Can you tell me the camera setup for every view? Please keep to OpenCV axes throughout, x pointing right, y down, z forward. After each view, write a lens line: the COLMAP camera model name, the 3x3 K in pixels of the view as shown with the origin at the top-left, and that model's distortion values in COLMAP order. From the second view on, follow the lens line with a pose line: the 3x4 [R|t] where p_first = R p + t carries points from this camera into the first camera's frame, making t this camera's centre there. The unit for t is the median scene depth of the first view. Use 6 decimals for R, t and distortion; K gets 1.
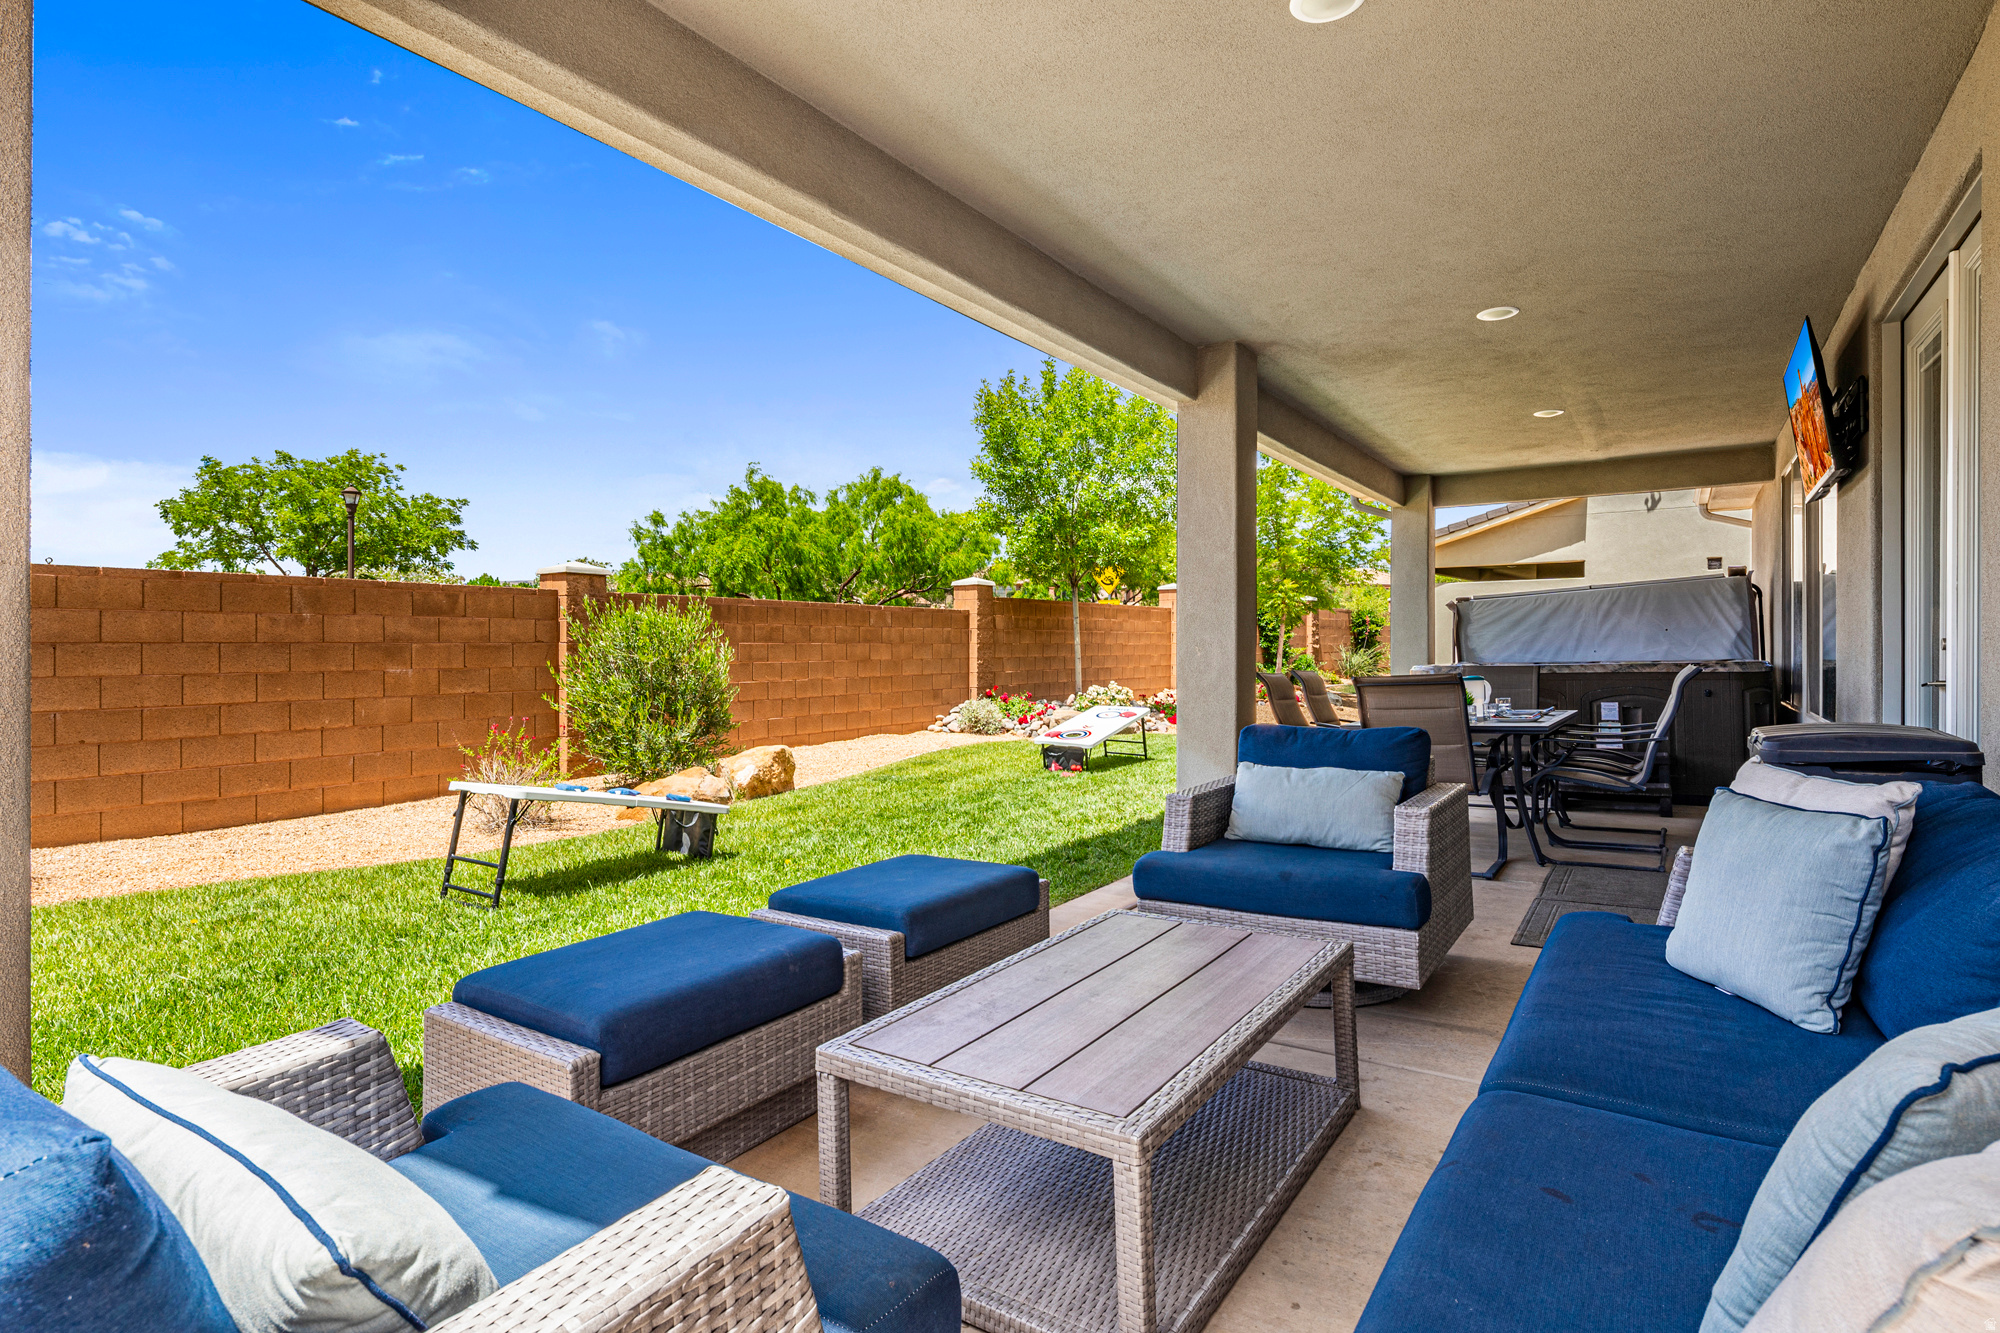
lens RADIAL K [[995.6, 0, 1011.3], [0, 995.6, 661.7], [0, 0, 1]] dist [0.000455, -0.000303]
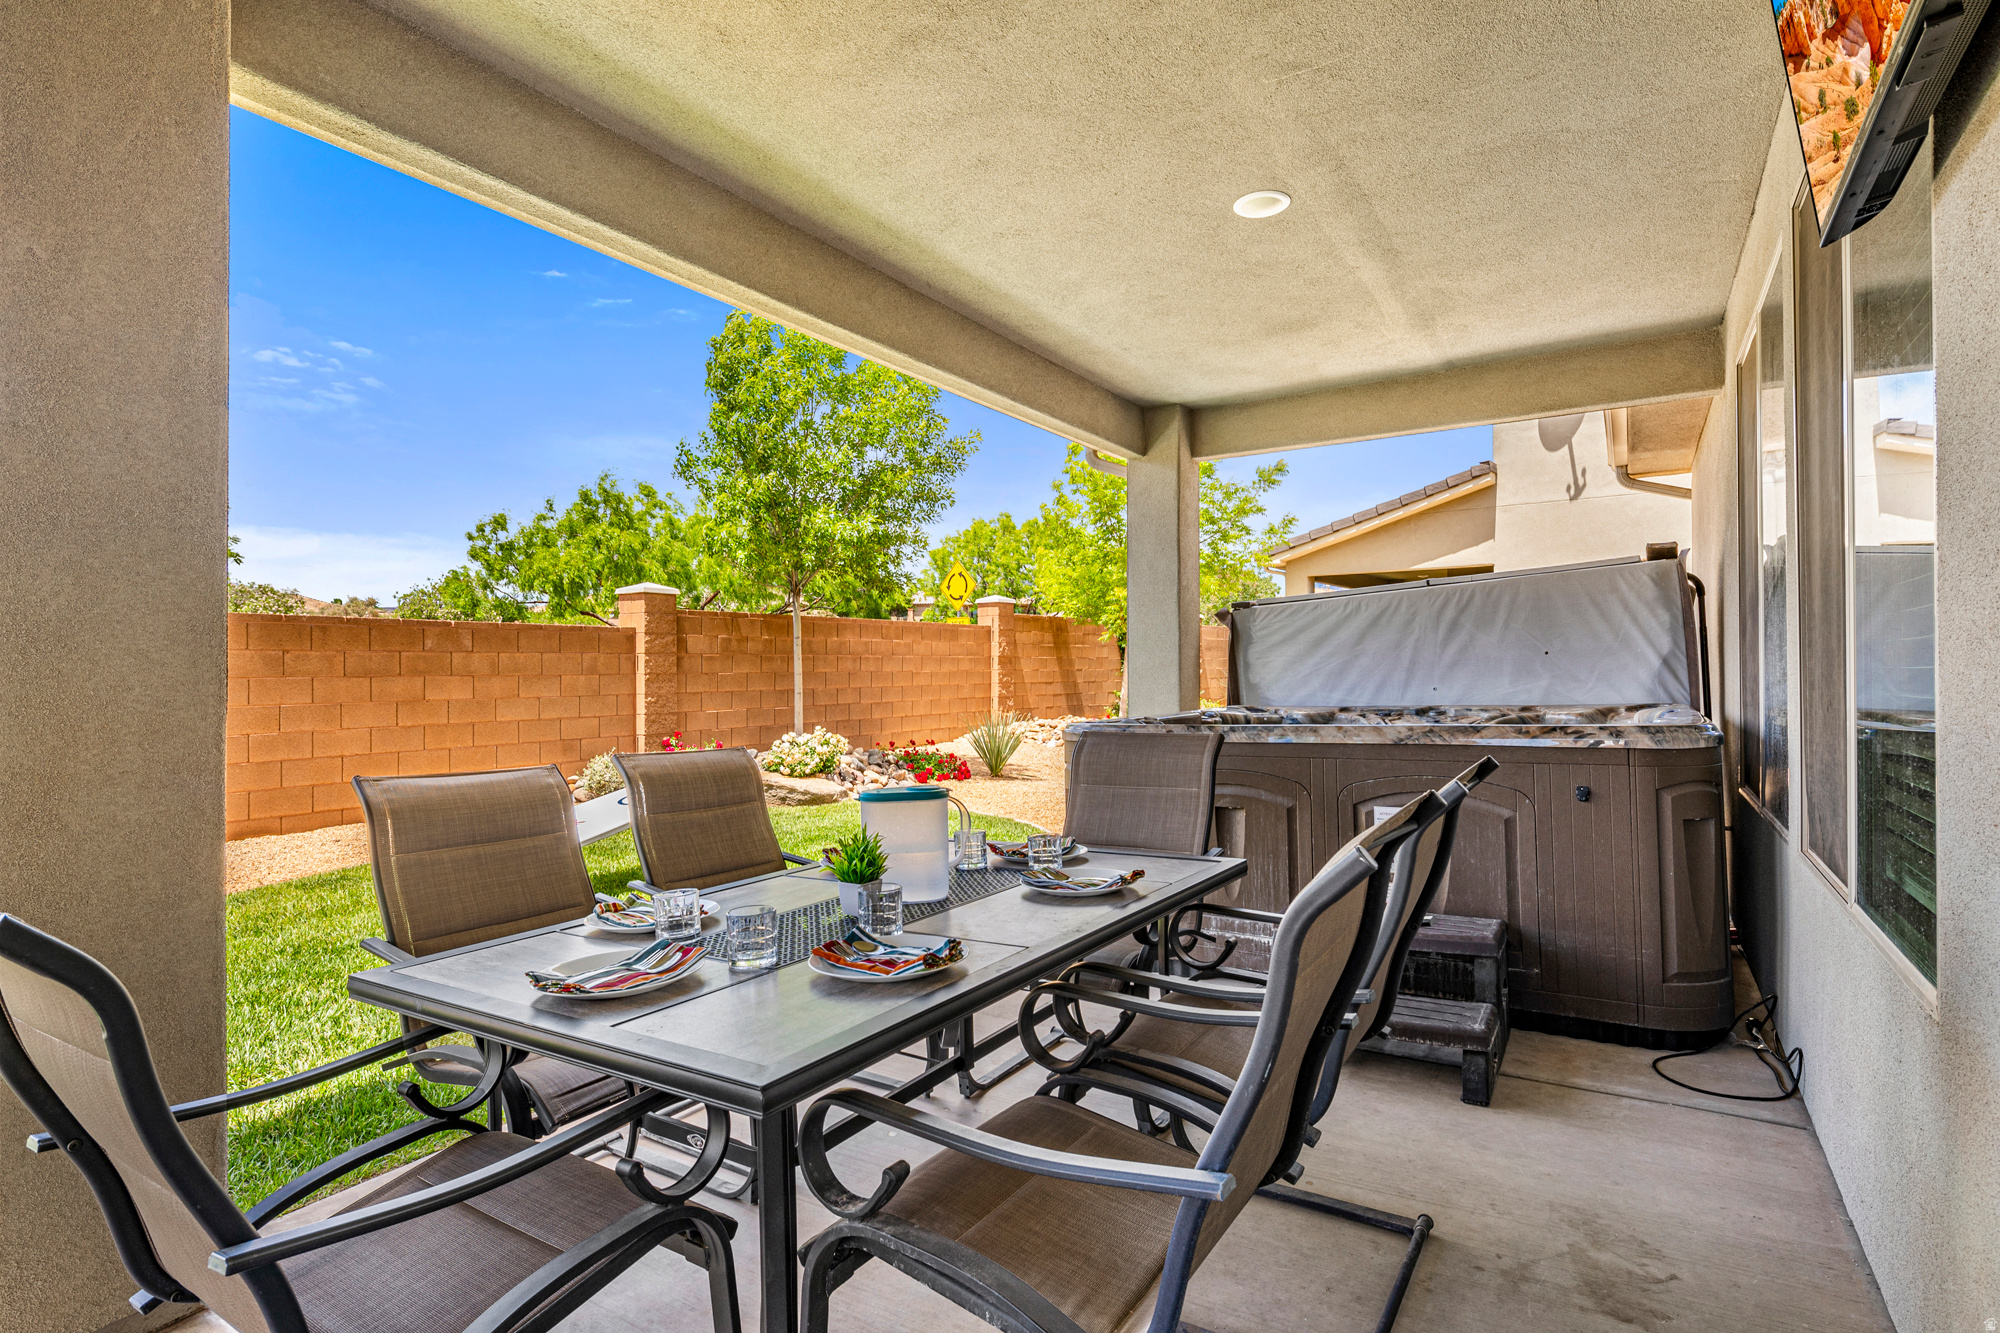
lens RADIAL K [[1019.0, 0, 991.0], [0, 1019.0, 676.1], [0, 0, 1]] dist [0.001700, 0.000493]
pose [[0.999588, -0.004657, 0.028318, 0.296139], [0.004893, 0.999954, -0.008286, -0.014130], [-0.028278, 0.008421, 0.999565, 0.385279]]
